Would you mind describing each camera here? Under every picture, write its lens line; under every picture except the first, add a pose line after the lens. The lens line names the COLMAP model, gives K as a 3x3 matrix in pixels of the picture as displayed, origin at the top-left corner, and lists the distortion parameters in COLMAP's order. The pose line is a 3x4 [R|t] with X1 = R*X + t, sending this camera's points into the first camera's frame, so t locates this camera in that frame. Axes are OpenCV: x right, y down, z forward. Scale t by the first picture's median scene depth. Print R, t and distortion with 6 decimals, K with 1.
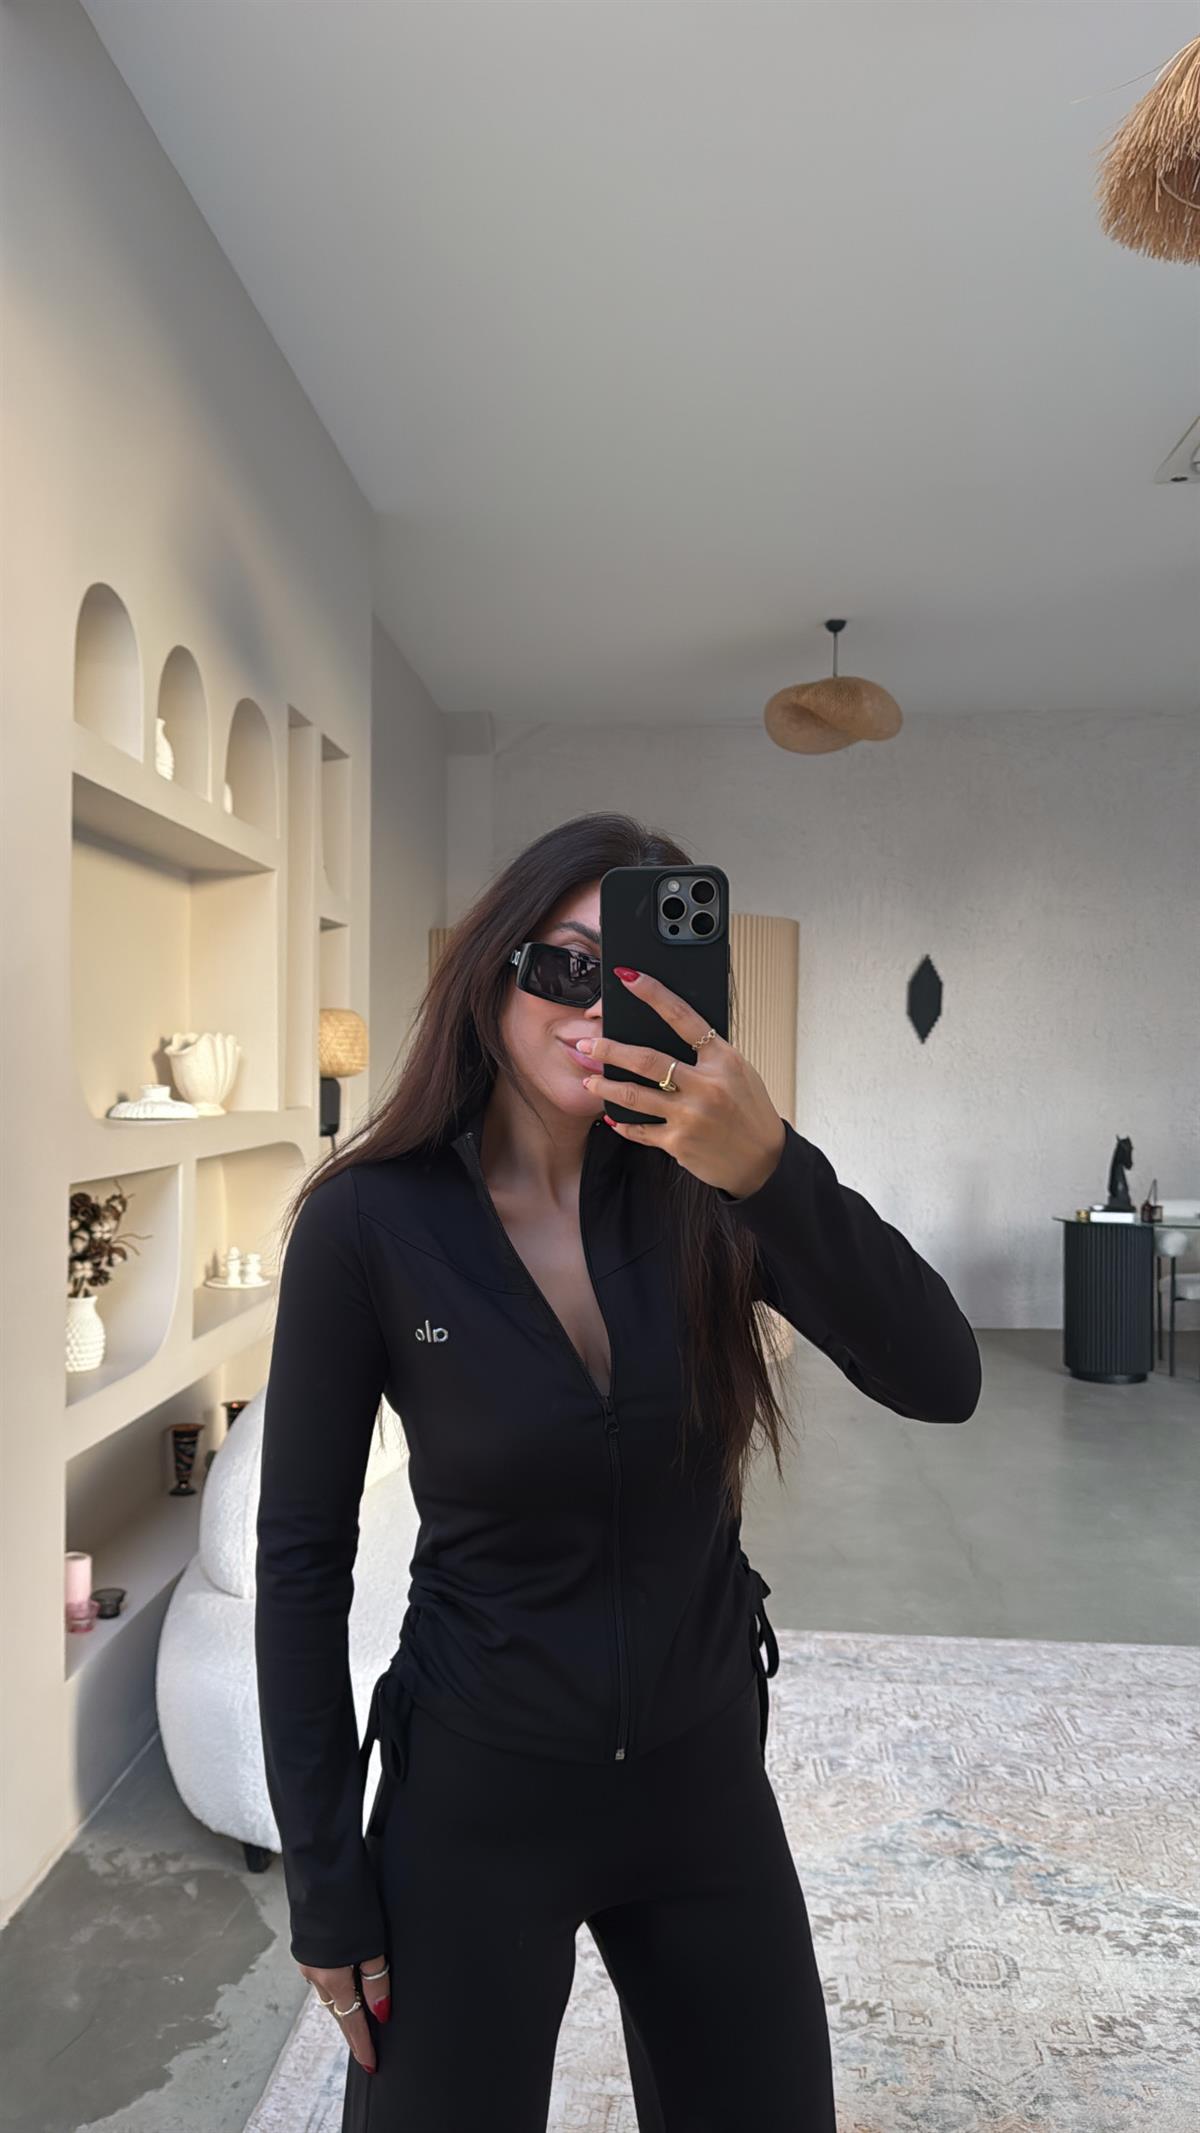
lens RADIAL K [[1715.7, 0, 604.8], [0, 1715.7, 1056.2], [0, 0, 1]] dist [-0.006834, 0.005900]
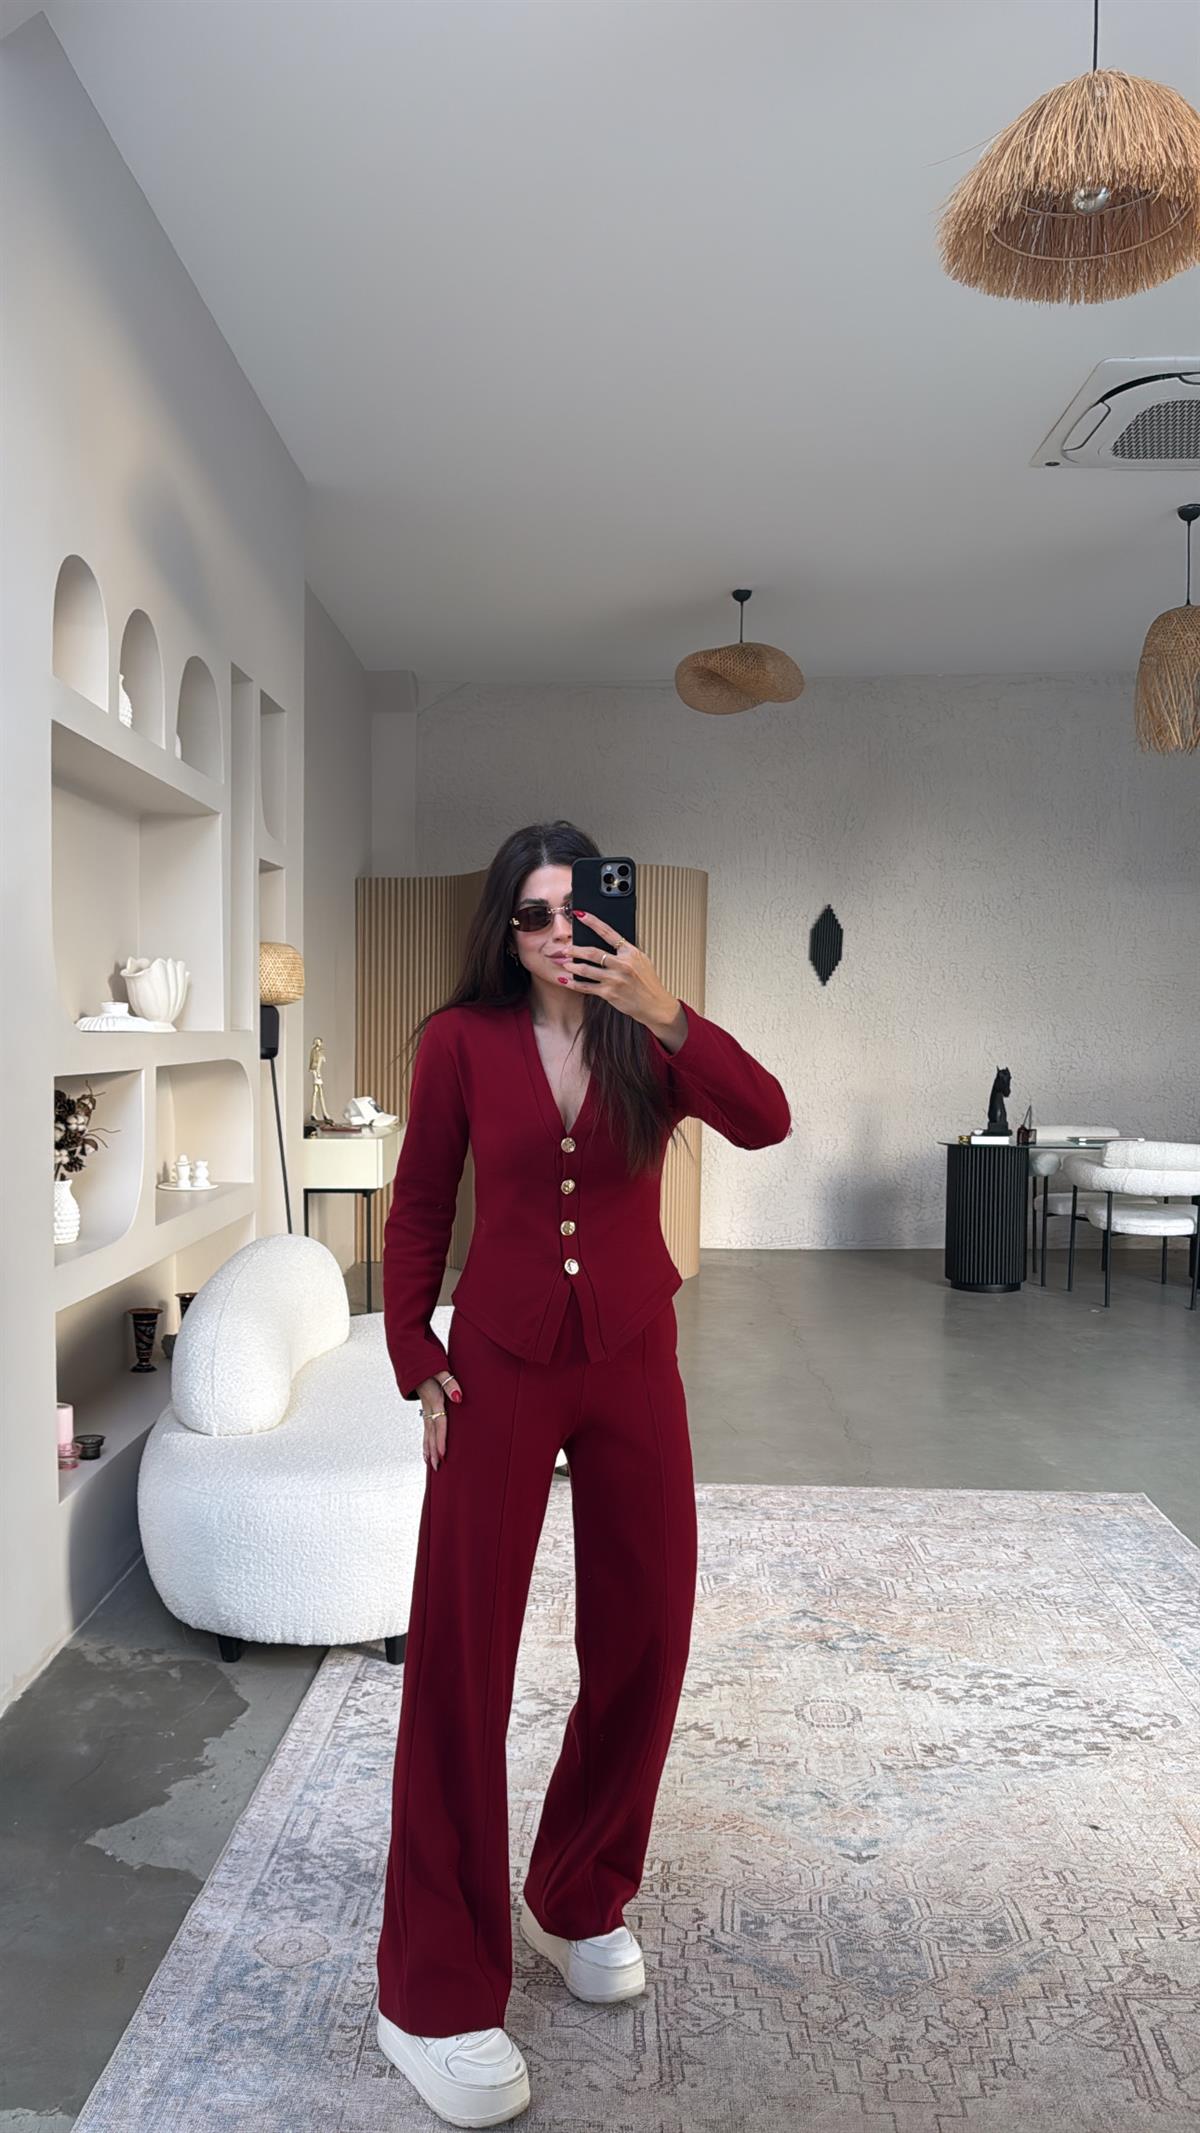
lens RADIAL K [[1713.7, 0, 597.6], [0, 1713.7, 1072.4], [0, 0, 1]] dist [0.000991, -0.013330]
pose [[0.998937, -0.000500, 0.046089, -0.002495], [-0.001301, 0.999238, 0.039021, 0.023799], [-0.046074, -0.039040, 0.998175, -0.167473]]
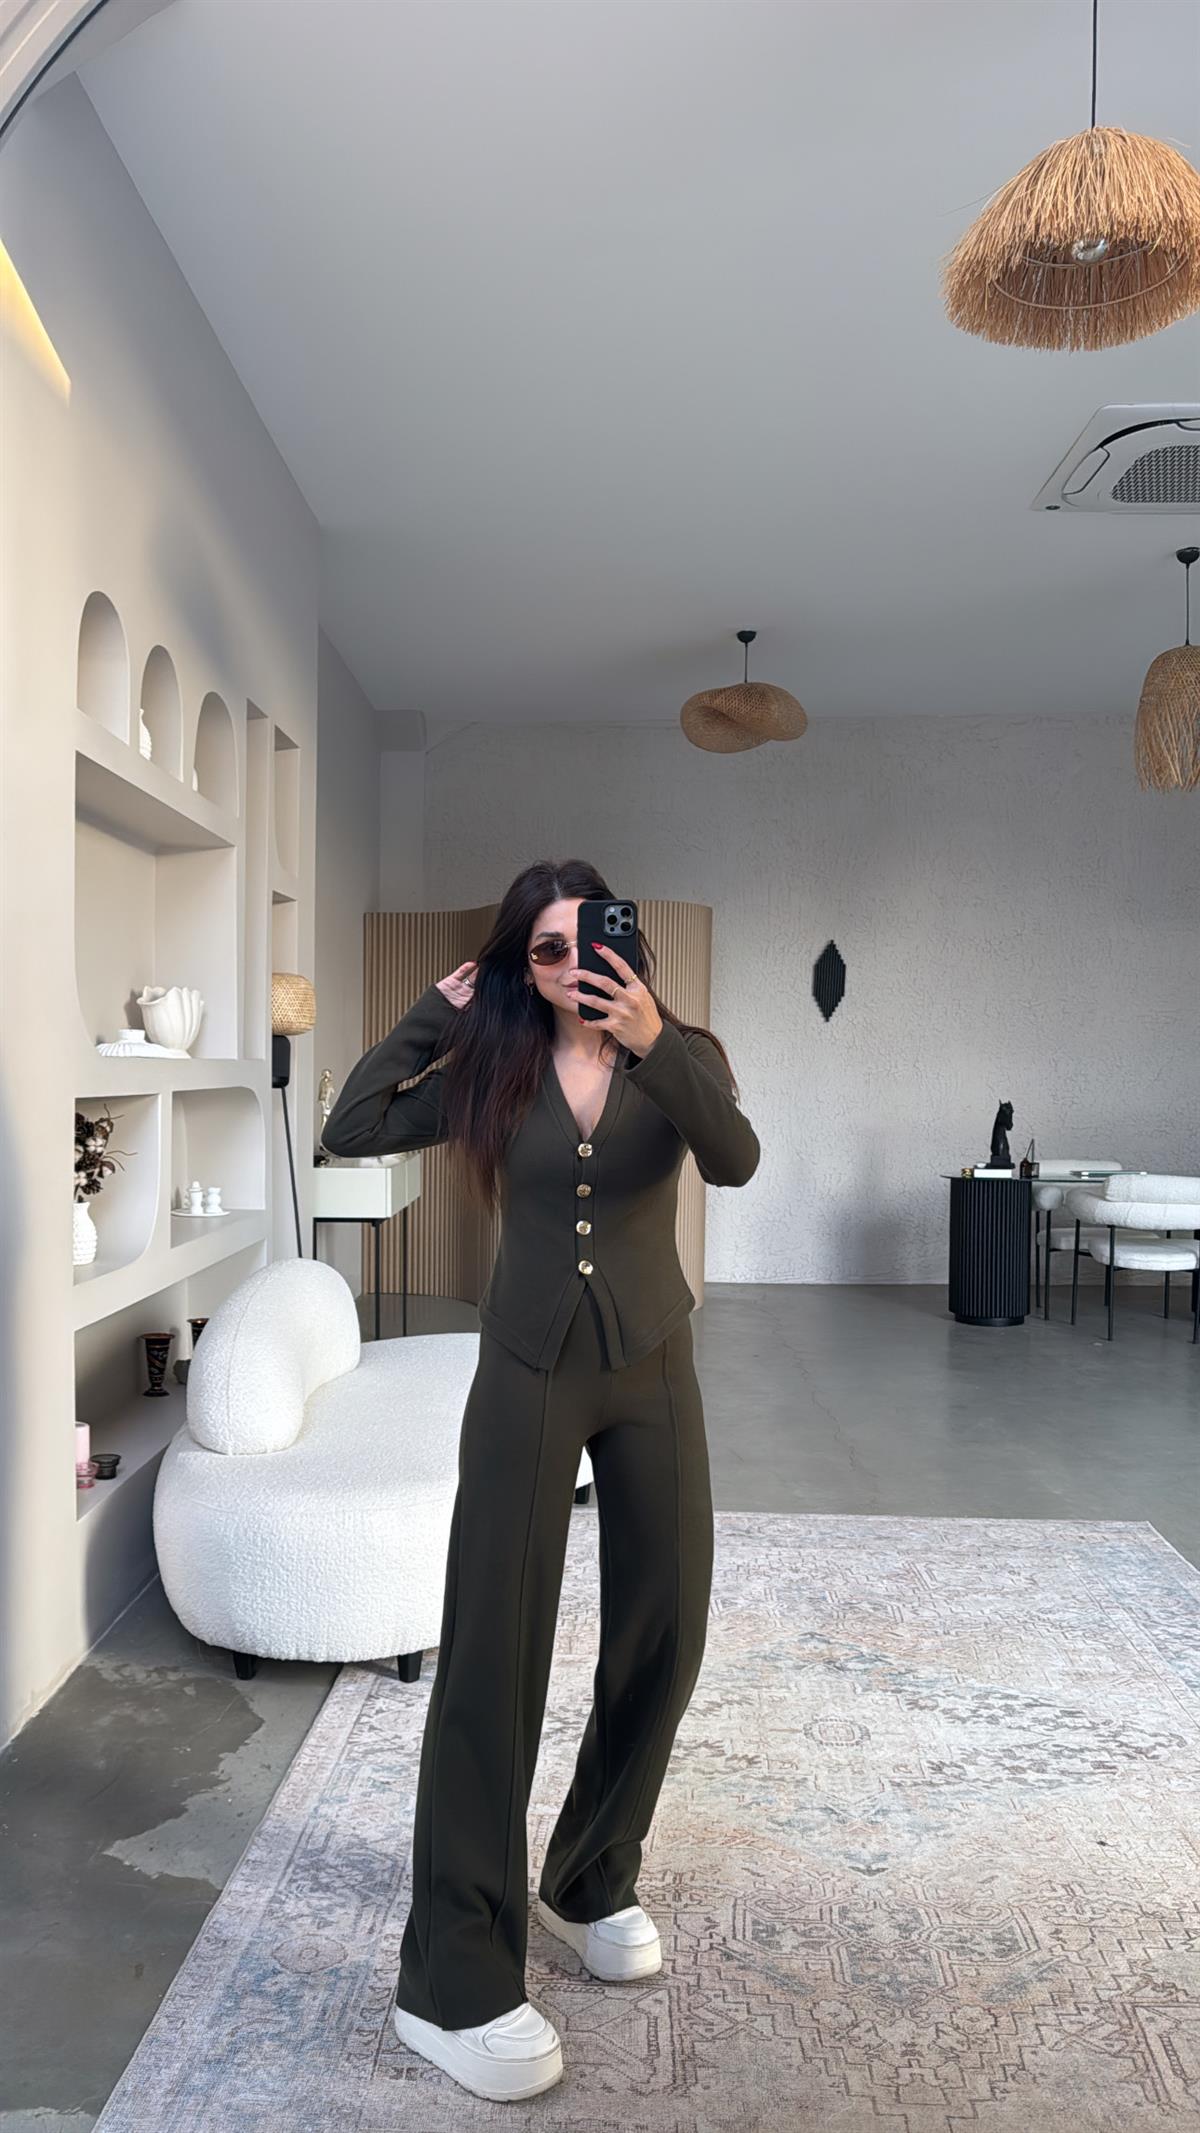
lens RADIAL K [[1712.5, 0, 590.9], [0, 1712.5, 1068.3], [0, 0, 1]] dist [-0.002326, -0.005720]
pose [[0.999140, 0.003189, 0.041331, -0.010039], [-0.003713, 0.999914, 0.012606, 0.034033], [-0.041287, -0.012749, 0.999066, -0.187101]]
